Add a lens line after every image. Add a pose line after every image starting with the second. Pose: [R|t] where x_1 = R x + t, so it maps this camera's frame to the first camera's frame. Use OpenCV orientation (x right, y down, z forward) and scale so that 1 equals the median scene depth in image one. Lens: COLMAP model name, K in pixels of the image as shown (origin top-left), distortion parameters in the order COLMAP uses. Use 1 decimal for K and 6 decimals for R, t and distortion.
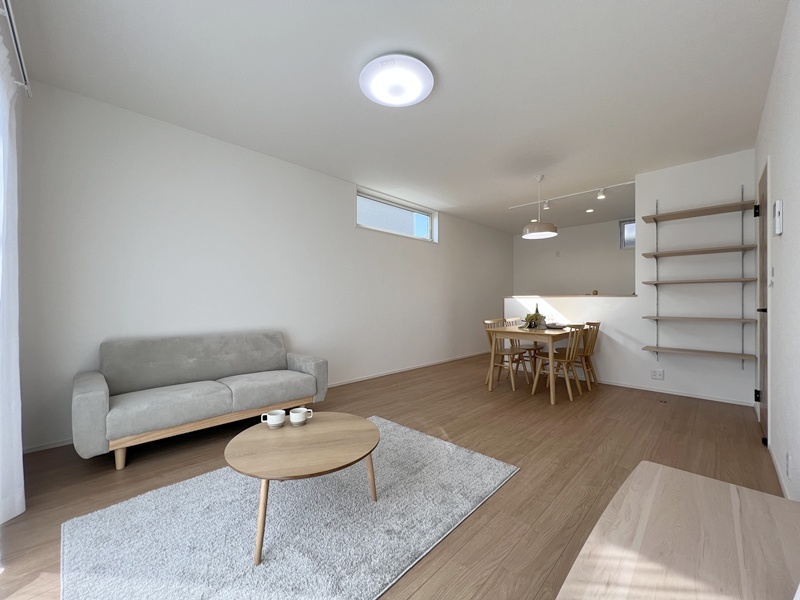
lens RADIAL K [[320.9, 0, 401.3], [0, 320.9, 301.0], [0, 0, 1]] dist [-0.003666, 0.000053]
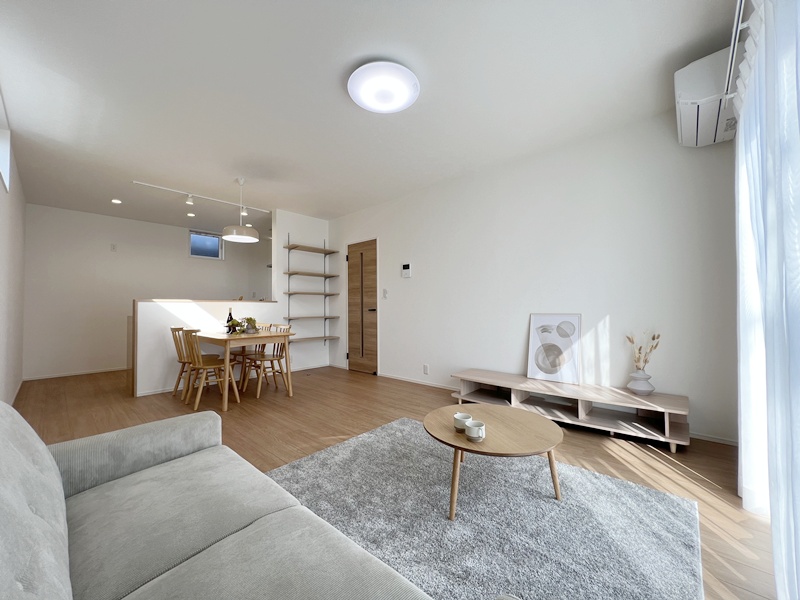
lens RADIAL K [[320.9, 0, 397.8], [0, 320.9, 301.4], [0, 0, 1]] dist [-0.003666, 0.000053]
pose [[-0.041888, 0.021144, 0.998899, -0.598339], [0.003455, 0.999773, -0.021018, 0.010374], [-0.999116, 0.002571, -0.041951, 0.583869]]
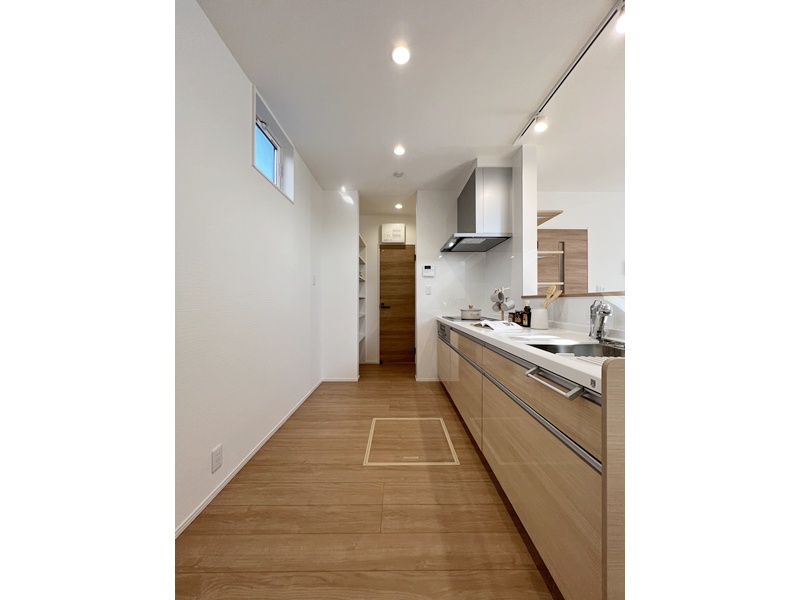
lens RADIAL K [[239.7, 0, 398.4], [0, 239.7, 300.5], [0, 0, 1]] dist [-0.002072, 0.000061]
pose [[-0.708756, 0.002251, 0.705450, 0.572566], [-0.004962, 0.999954, -0.008177, -0.002483], [-0.705436, -0.009296, -0.708712, 1.713442]]
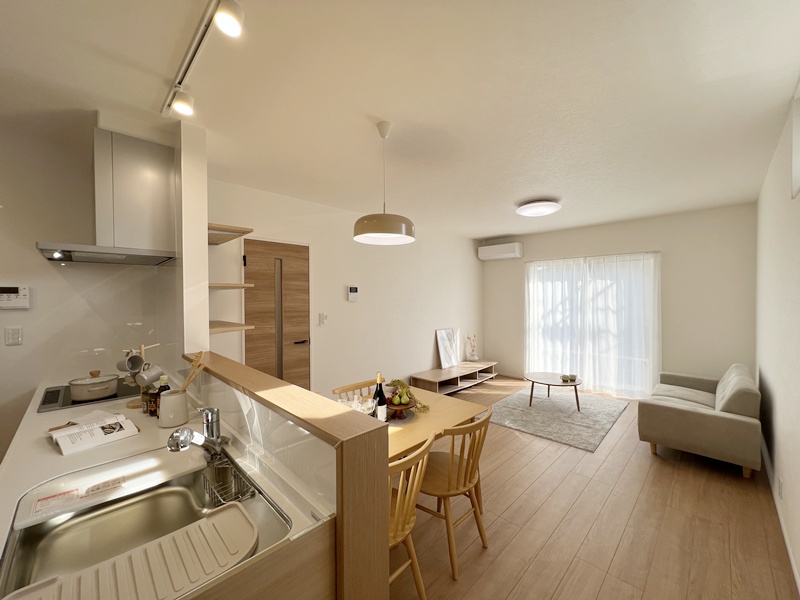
lens RADIAL K [[320.9, 0, 401.1], [0, 320.9, 303.1], [0, 0, 1]] dist [-0.003666, 0.000053]
pose [[-0.999990, 0.004041, 0.001954, 0.416738], [0.004066, 0.999909, 0.012850, -0.109838], [-0.001902, 0.012858, -0.999916, 1.590977]]
